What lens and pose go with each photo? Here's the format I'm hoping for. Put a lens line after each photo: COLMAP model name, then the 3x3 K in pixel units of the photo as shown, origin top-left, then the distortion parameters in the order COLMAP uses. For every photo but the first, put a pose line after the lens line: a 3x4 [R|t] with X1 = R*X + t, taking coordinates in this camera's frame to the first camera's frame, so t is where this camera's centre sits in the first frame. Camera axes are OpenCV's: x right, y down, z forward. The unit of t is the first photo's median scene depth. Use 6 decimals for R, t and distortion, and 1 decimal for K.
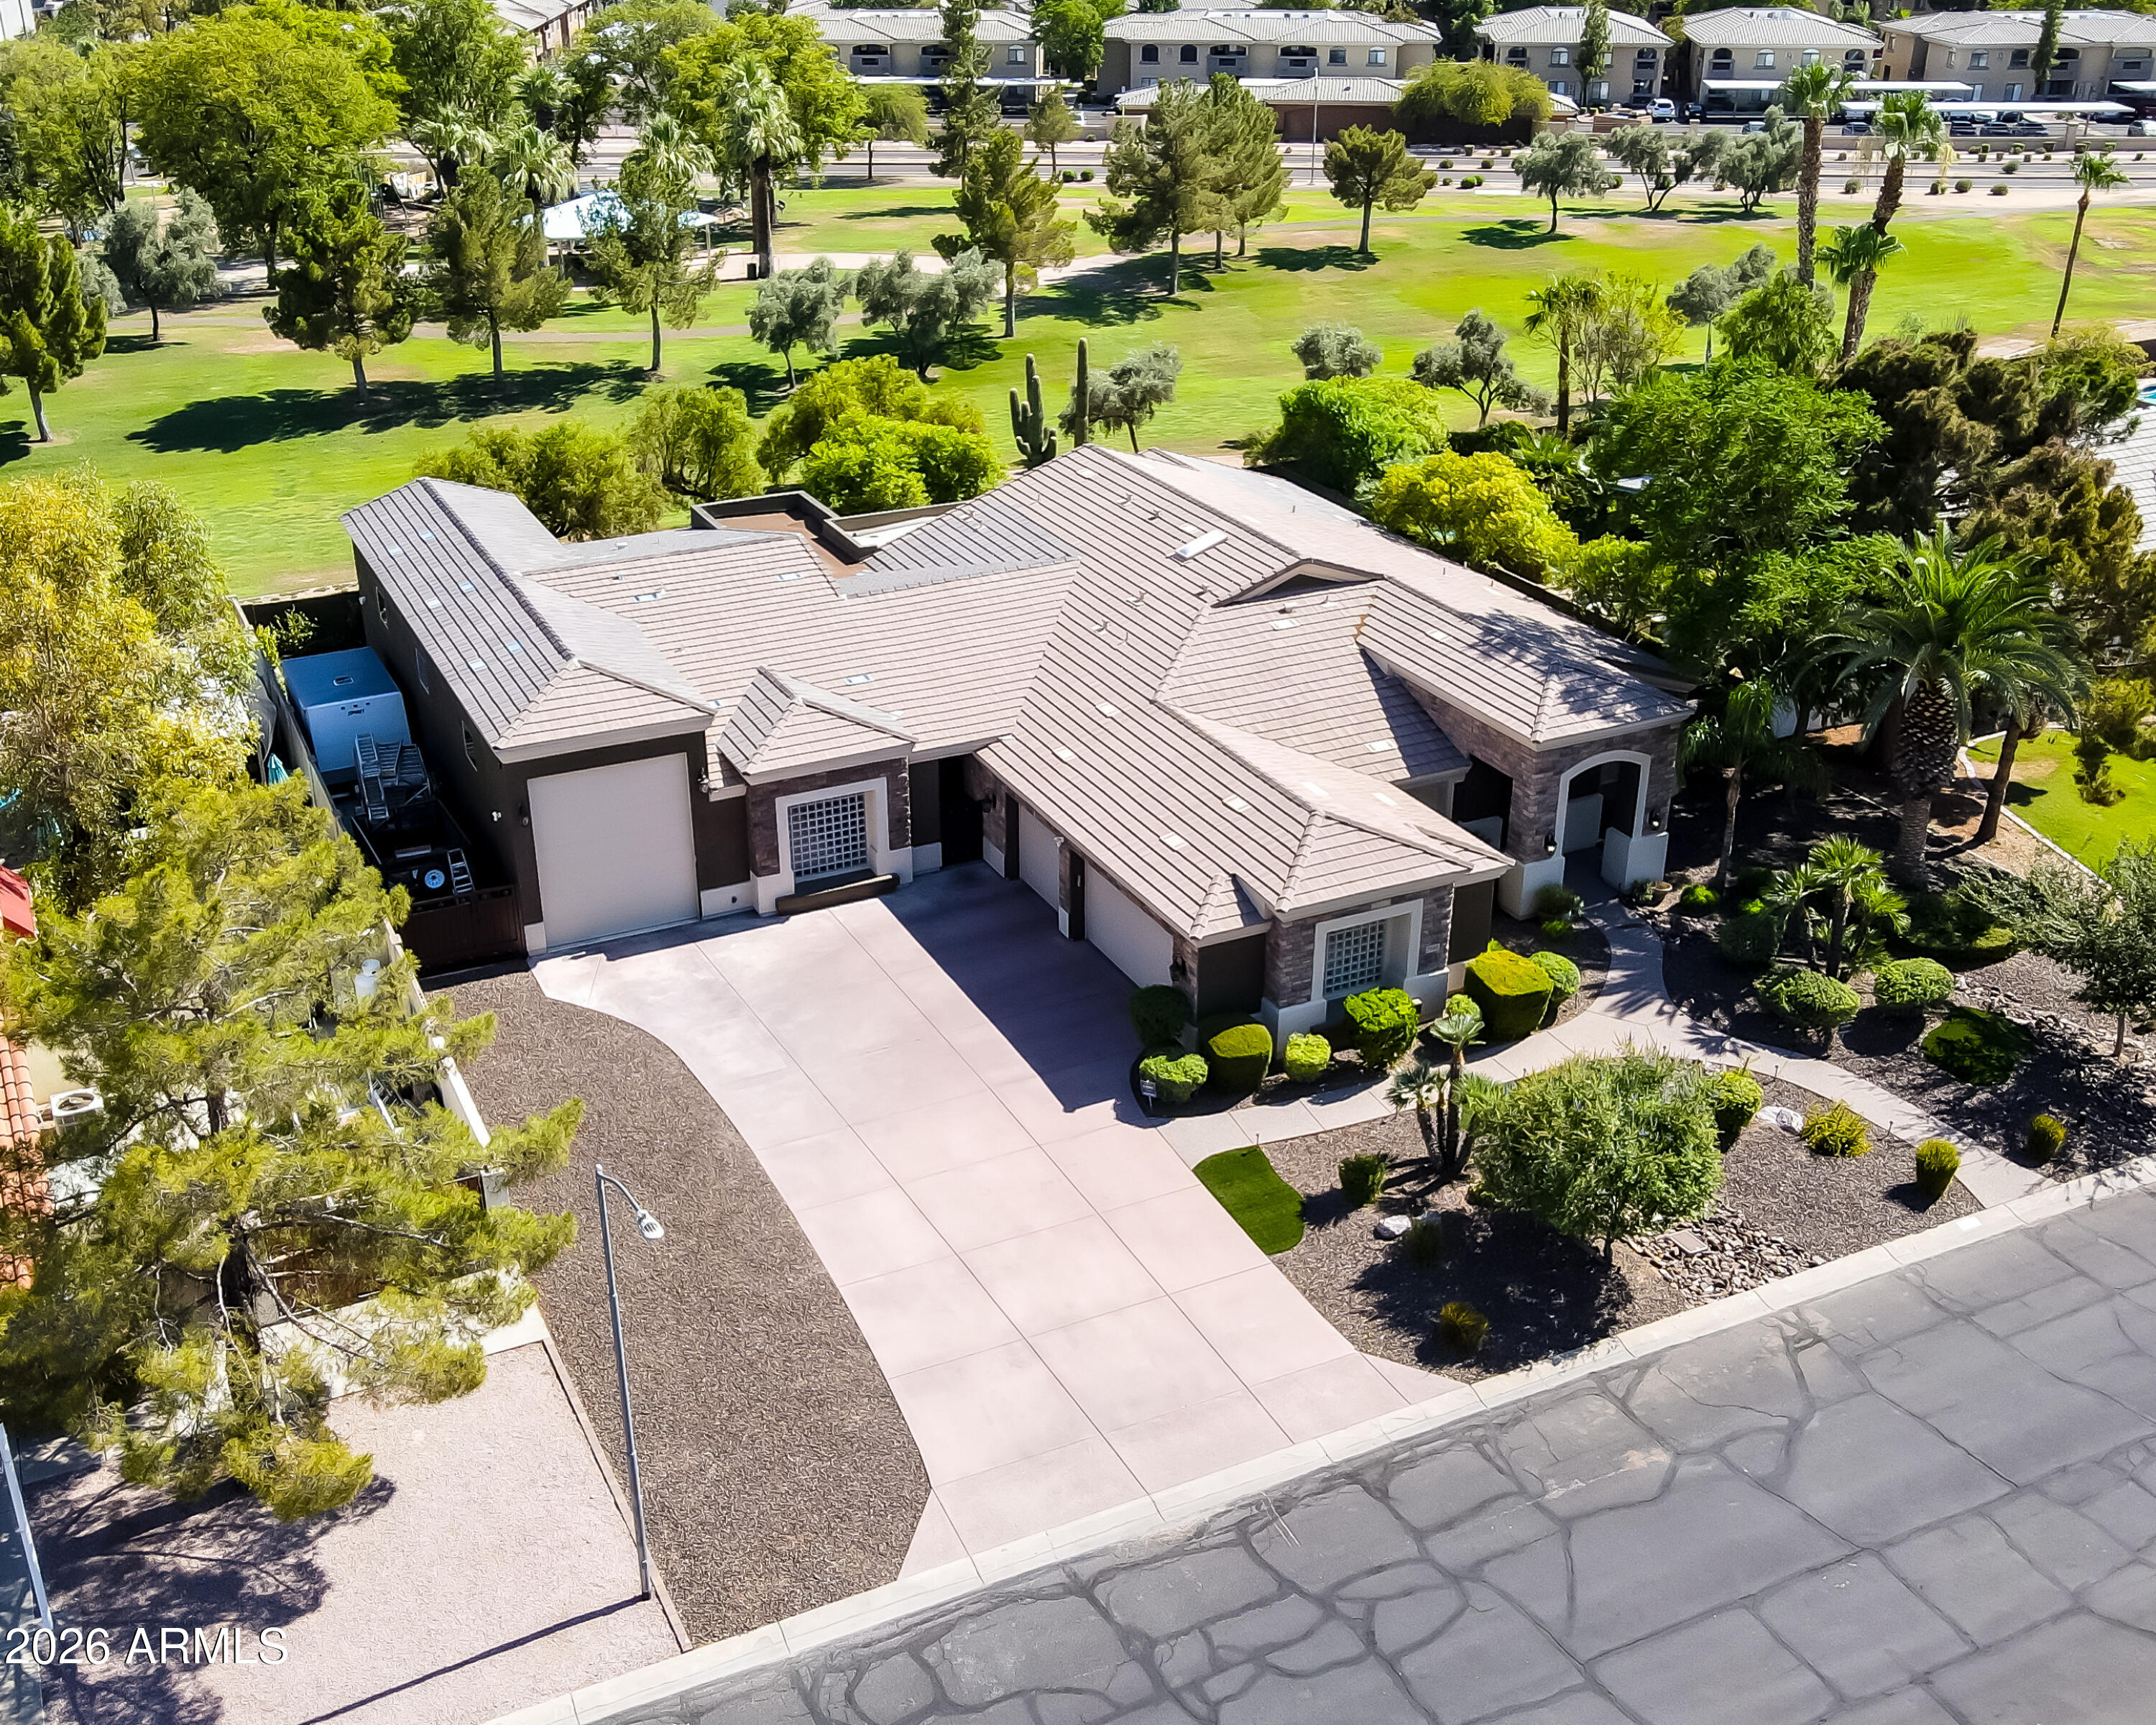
lens RADIAL K [[2186.2, 0, 1078.0], [0, 2186.2, 862.5], [0, 0, 1]] dist [-0.006247, 0.010092]
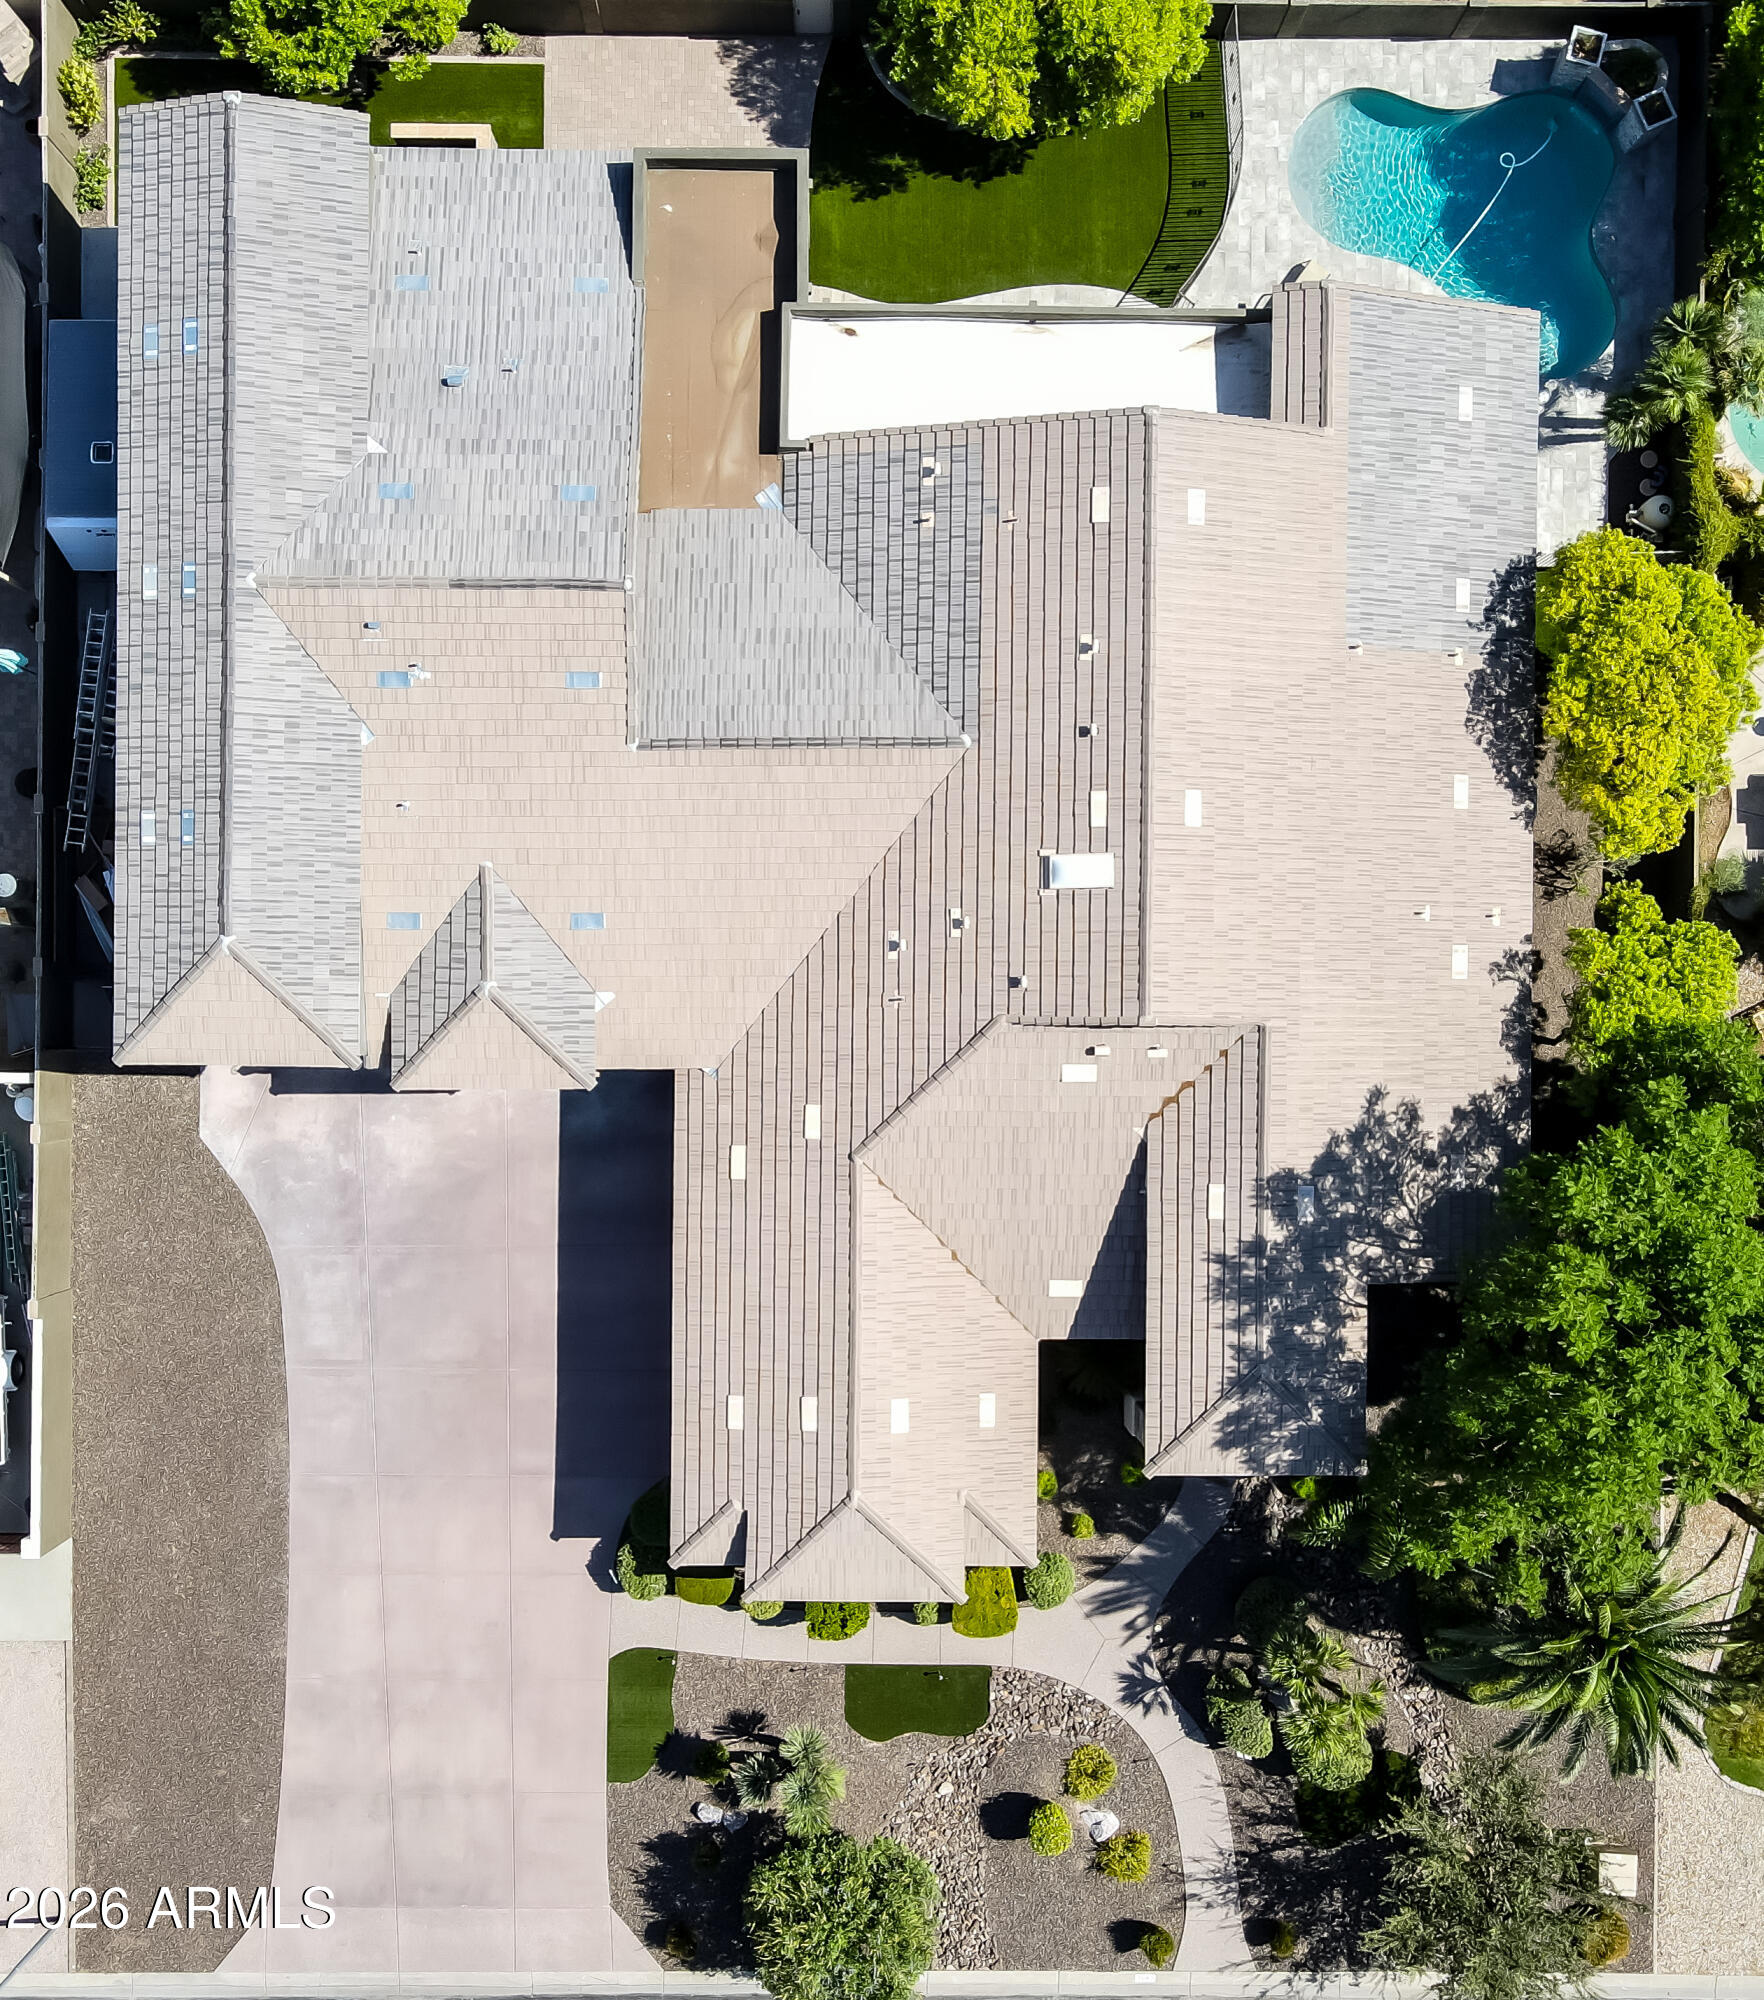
lens RADIAL K [[1947.9, 0, 882.0], [0, 1947.9, 1000.0], [0, 0, 1]] dist [0.007873, 0.011829]
pose [[0.892159, 0.451462, 0.015295, 0.004850], [-0.208778, 0.382077, 0.900238, -0.844101], [0.400579, -0.806349, 0.435129, 0.749686]]
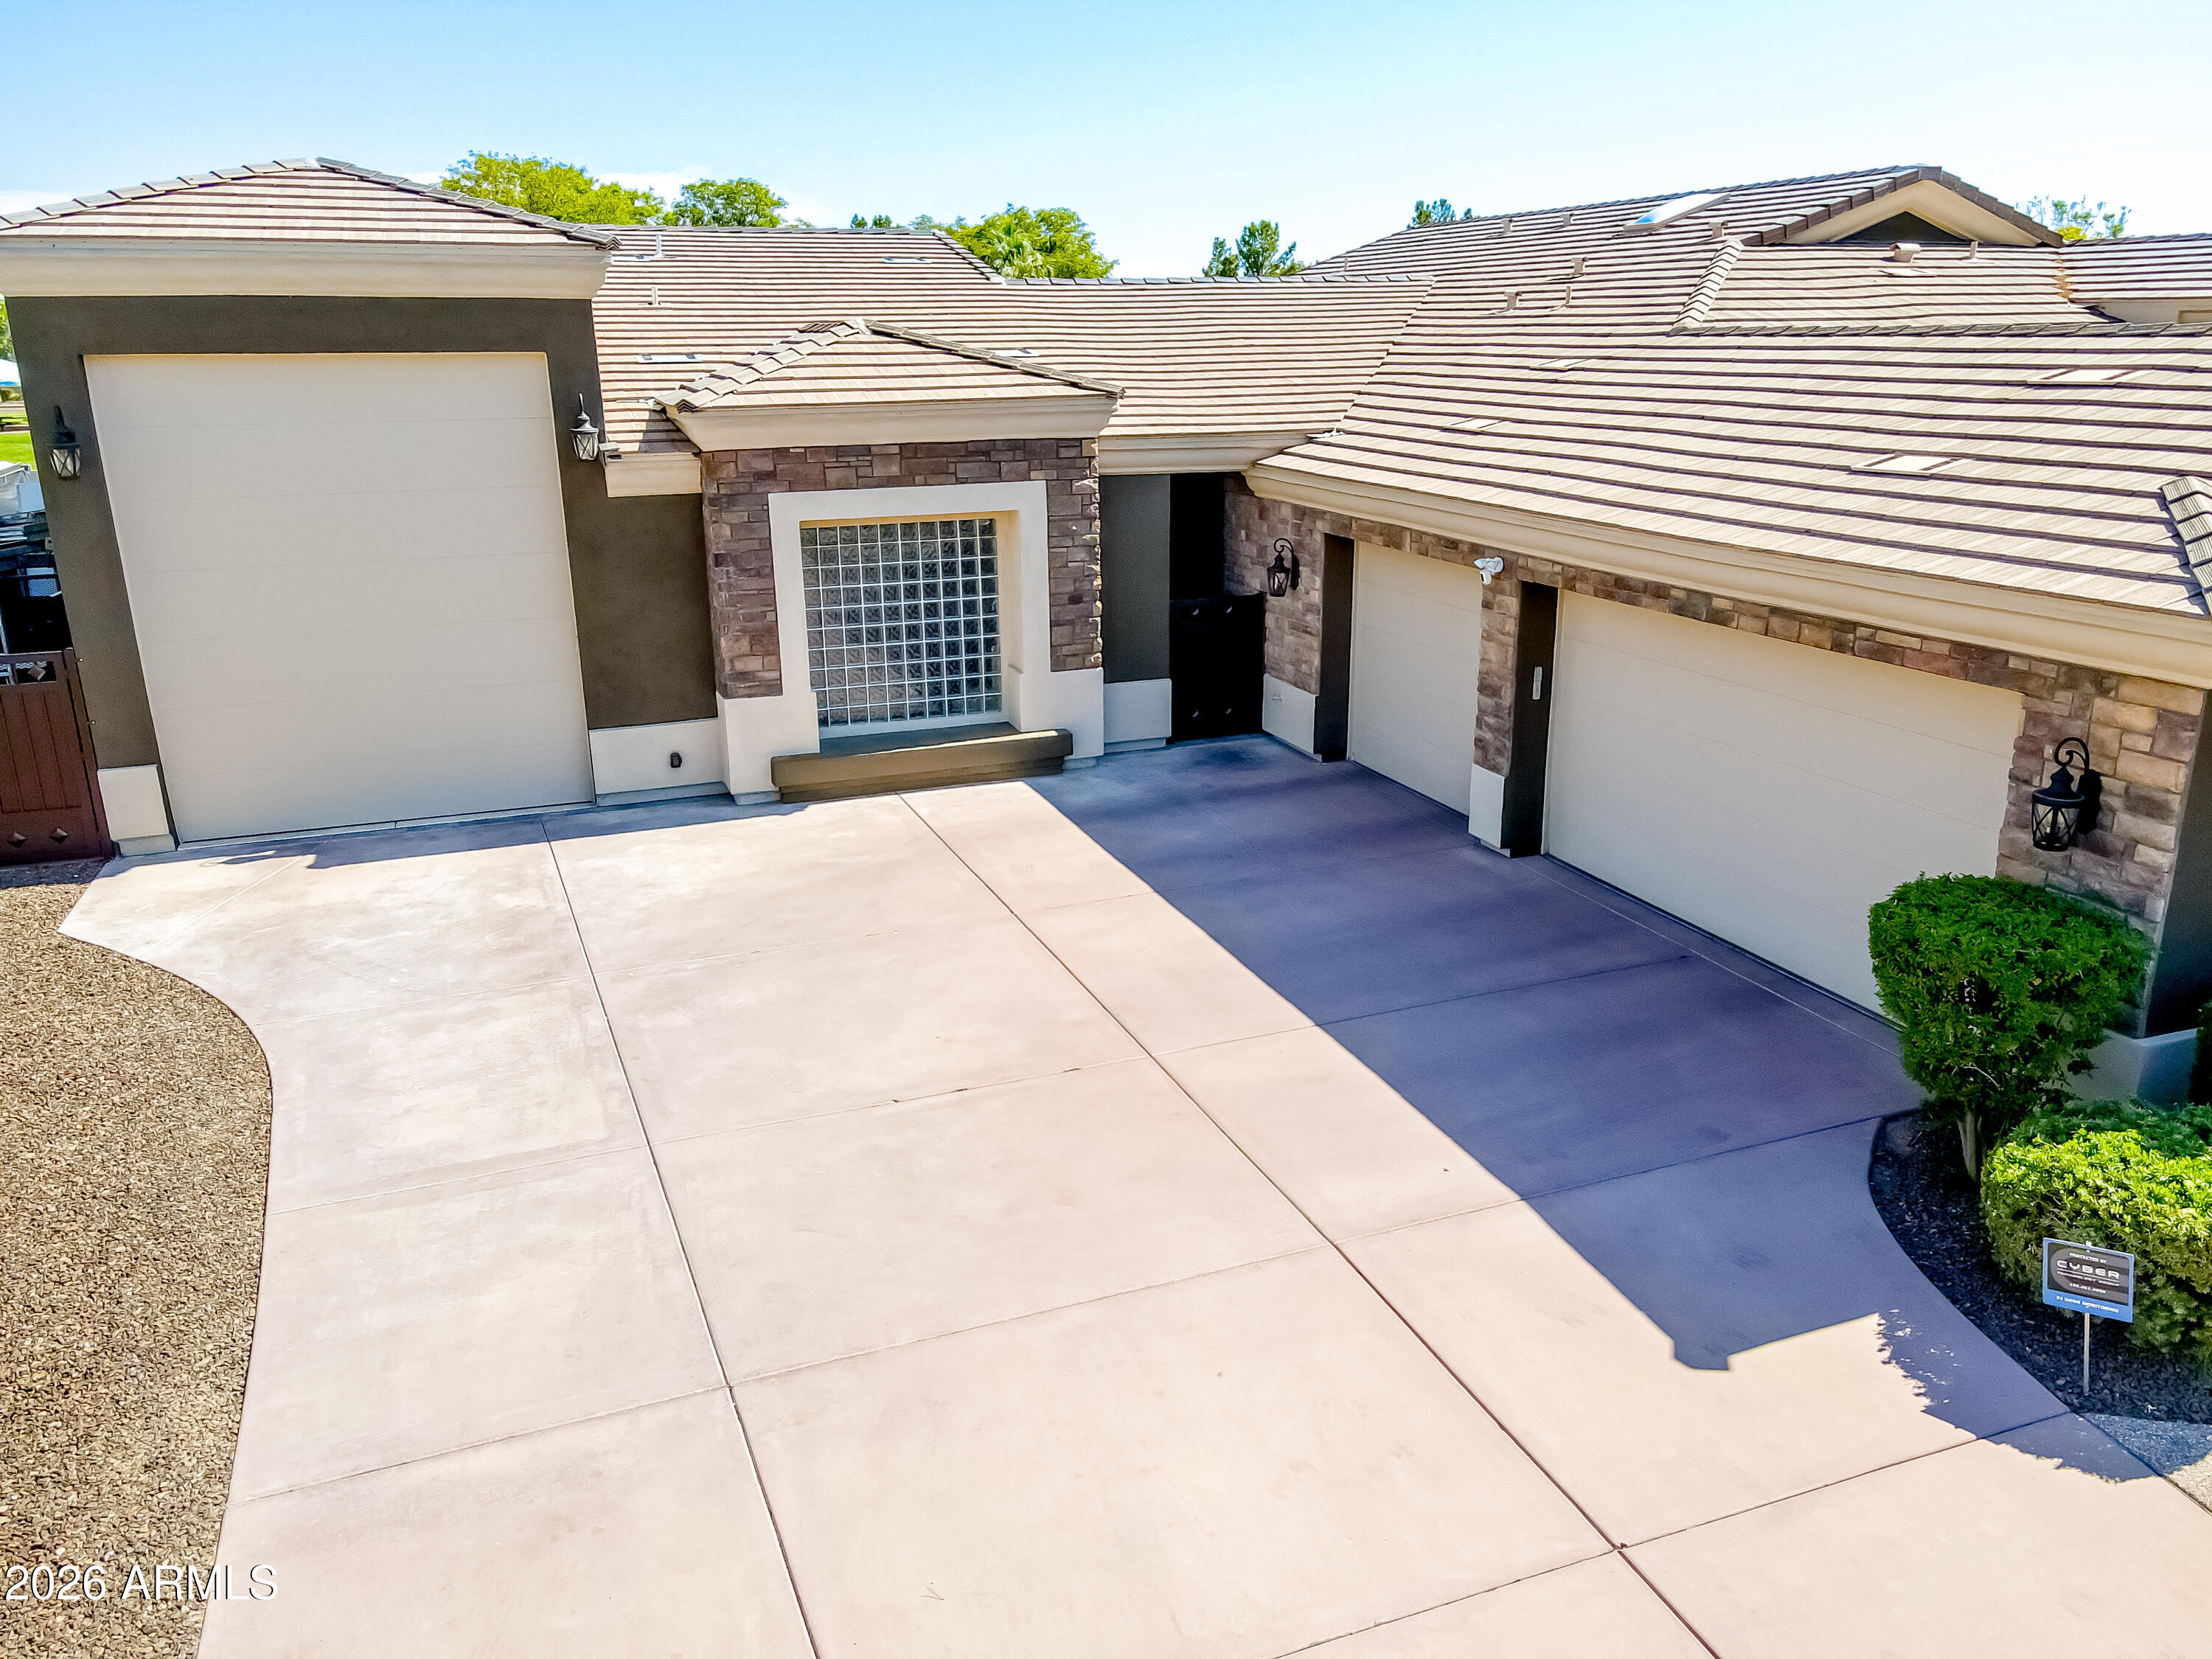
lens RADIAL K [[1628.5, 0, 1126.8], [0, 1628.5, 837.8], [0, 0, 1]] dist [0.009812, 0.005435]
pose [[0.995612, 0.020014, -0.091408, -0.043090], [-0.032834, 0.989468, -0.140977, 0.075557], [0.087624, 0.143360, 0.985784, 0.722622]]
